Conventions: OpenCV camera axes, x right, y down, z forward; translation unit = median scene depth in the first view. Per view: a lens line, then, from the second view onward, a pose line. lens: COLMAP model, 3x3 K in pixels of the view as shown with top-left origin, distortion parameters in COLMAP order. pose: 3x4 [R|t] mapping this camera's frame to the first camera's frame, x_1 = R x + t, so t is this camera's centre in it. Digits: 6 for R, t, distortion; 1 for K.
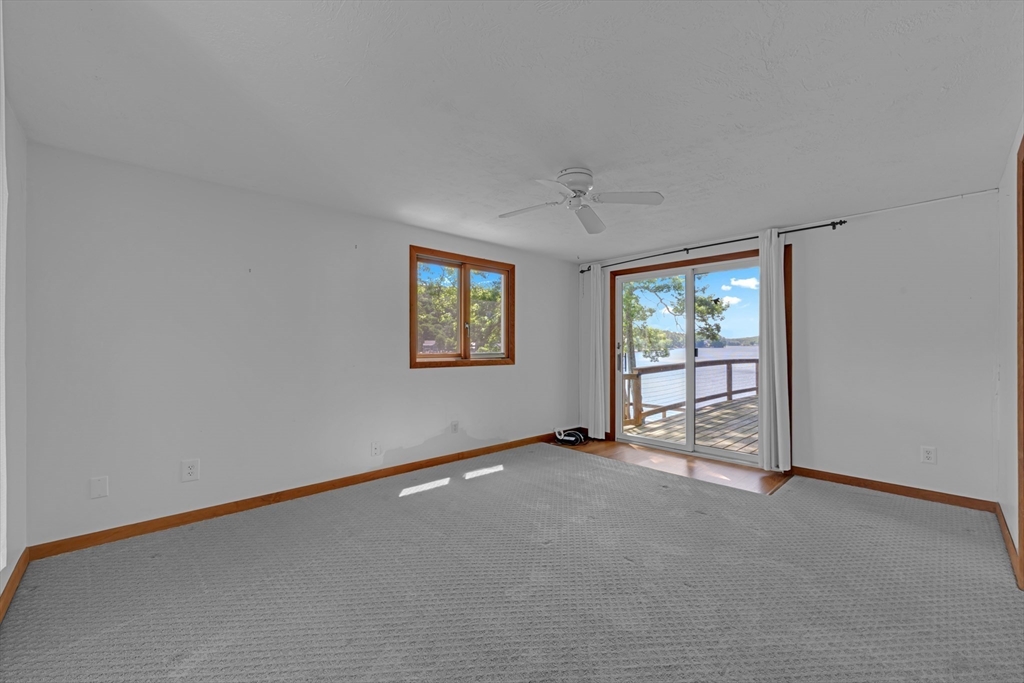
lens RADIAL K [[415.9, 0, 512.0], [0, 415.9, 341.5], [0, 0, 1]] dist [-0.000201, -0.000031]
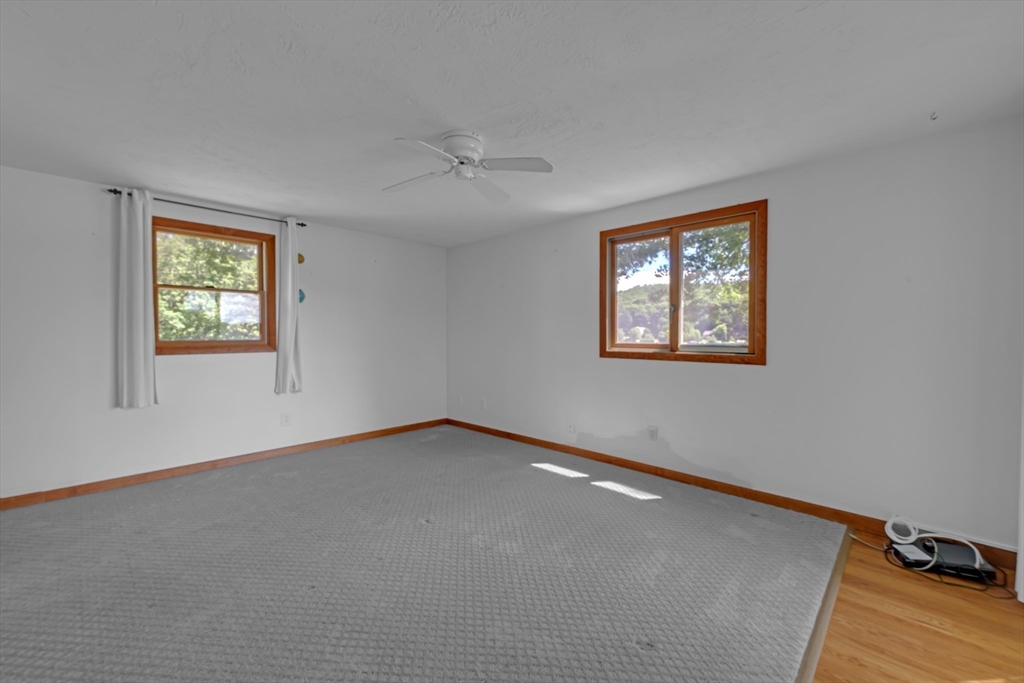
lens RADIAL K [[415.9, 0, 512.0], [0, 415.9, 341.5], [0, 0, 1]] dist [-0.000201, -0.000031]
pose [[0.040408, 0.016829, -0.999042, 0.650522], [0.007753, 0.999823, 0.017156, 0.007733], [0.999153, -0.008438, 0.040270, 0.670752]]
